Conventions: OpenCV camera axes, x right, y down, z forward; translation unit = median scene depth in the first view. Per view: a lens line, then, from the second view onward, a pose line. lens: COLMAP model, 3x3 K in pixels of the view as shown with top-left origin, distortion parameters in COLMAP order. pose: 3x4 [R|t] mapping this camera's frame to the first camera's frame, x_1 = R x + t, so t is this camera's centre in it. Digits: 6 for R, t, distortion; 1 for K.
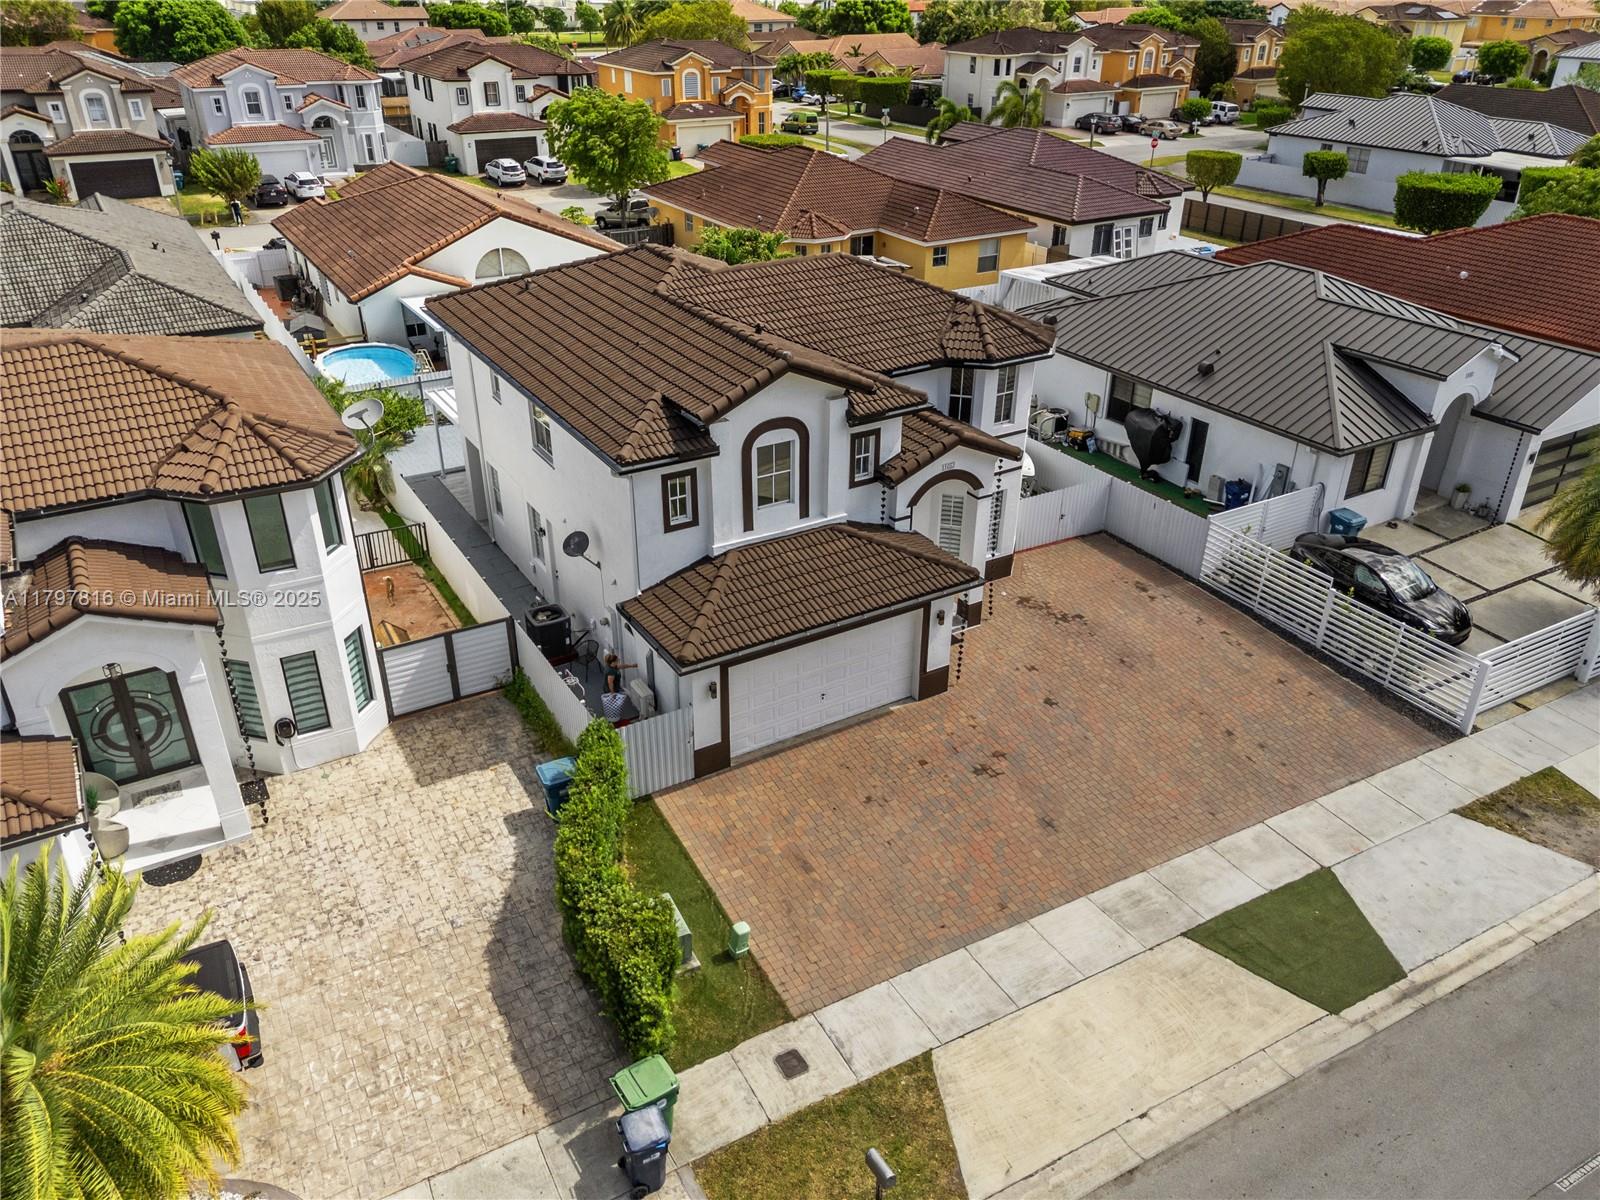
lens RADIAL K [[1174.5, 0, 799.7], [0, 1174.5, 590.9], [0, 0, 1]] dist [0.070210, -0.058457]
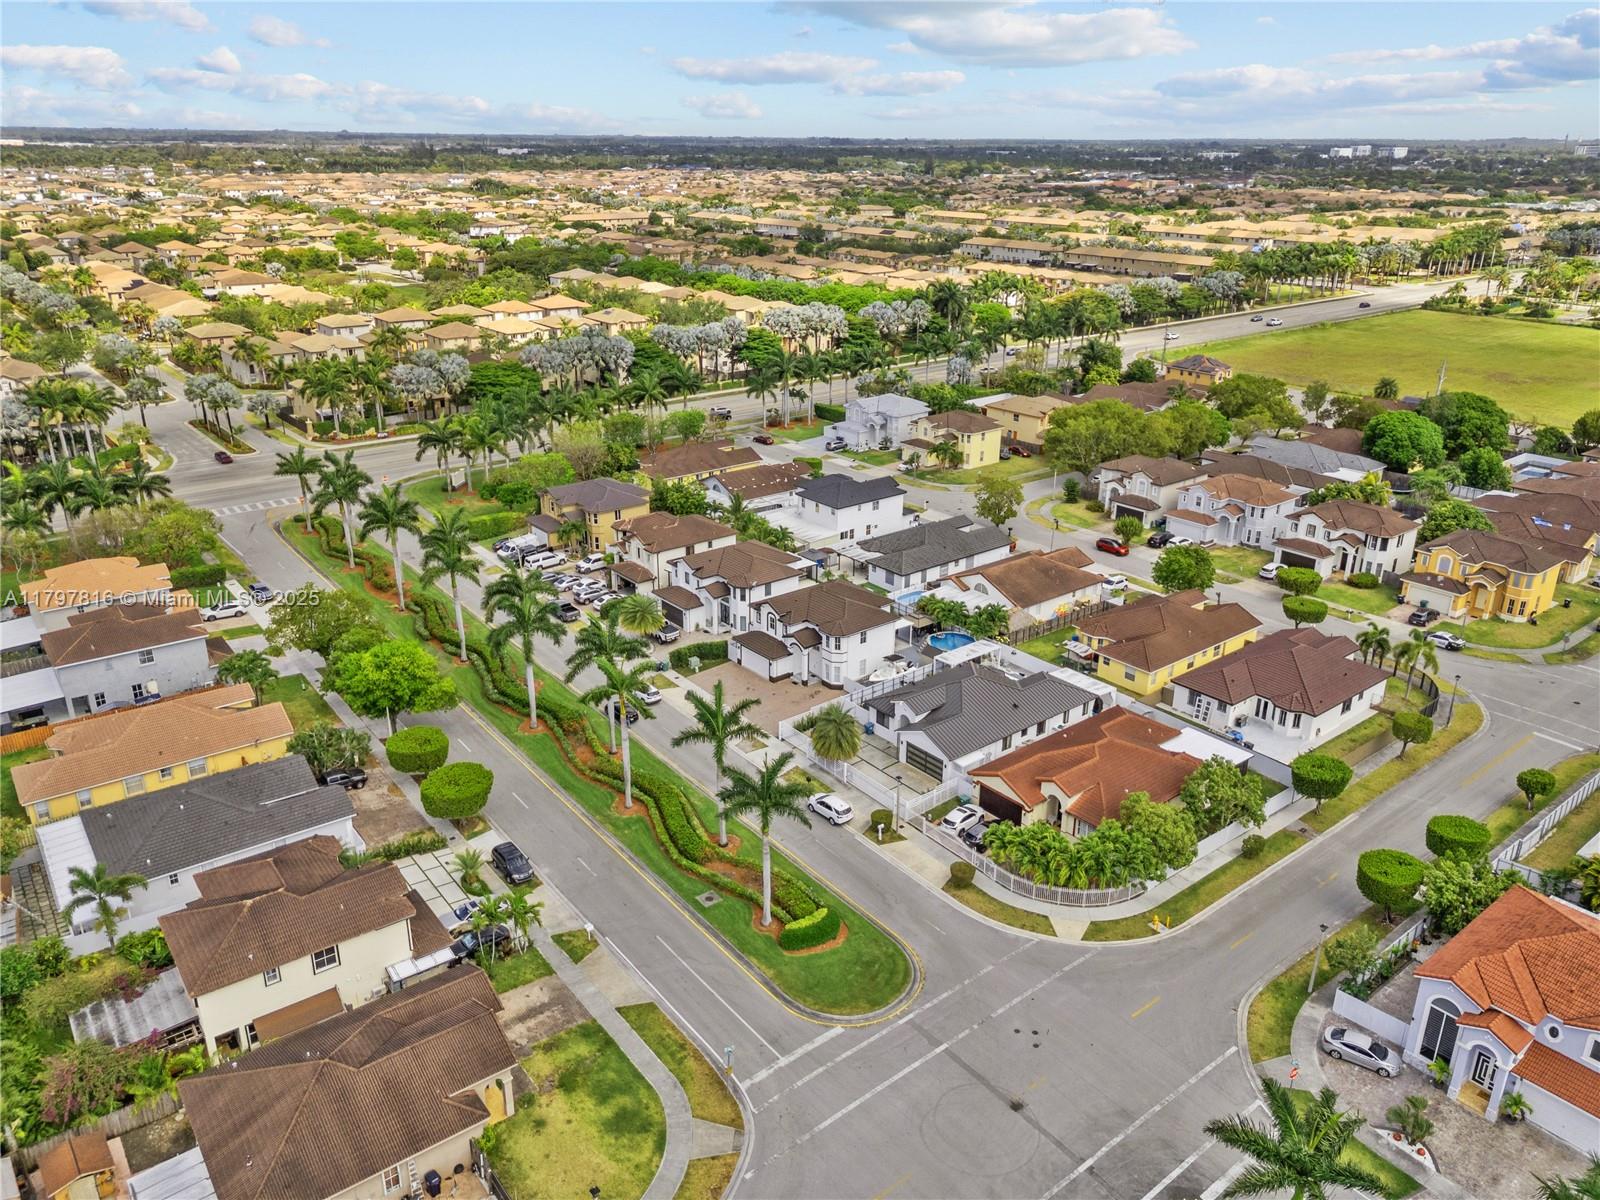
lens RADIAL K [[1174.5, 0, 799.7], [0, 1174.5, 590.9], [0, 0, 1]] dist [0.070210, -0.058457]
pose [[0.143075, 0.349579, -0.925918, 4.429076], [-0.473541, 0.845687, 0.246115, -1.451352], [0.869073, 0.403247, 0.286537, -0.381471]]
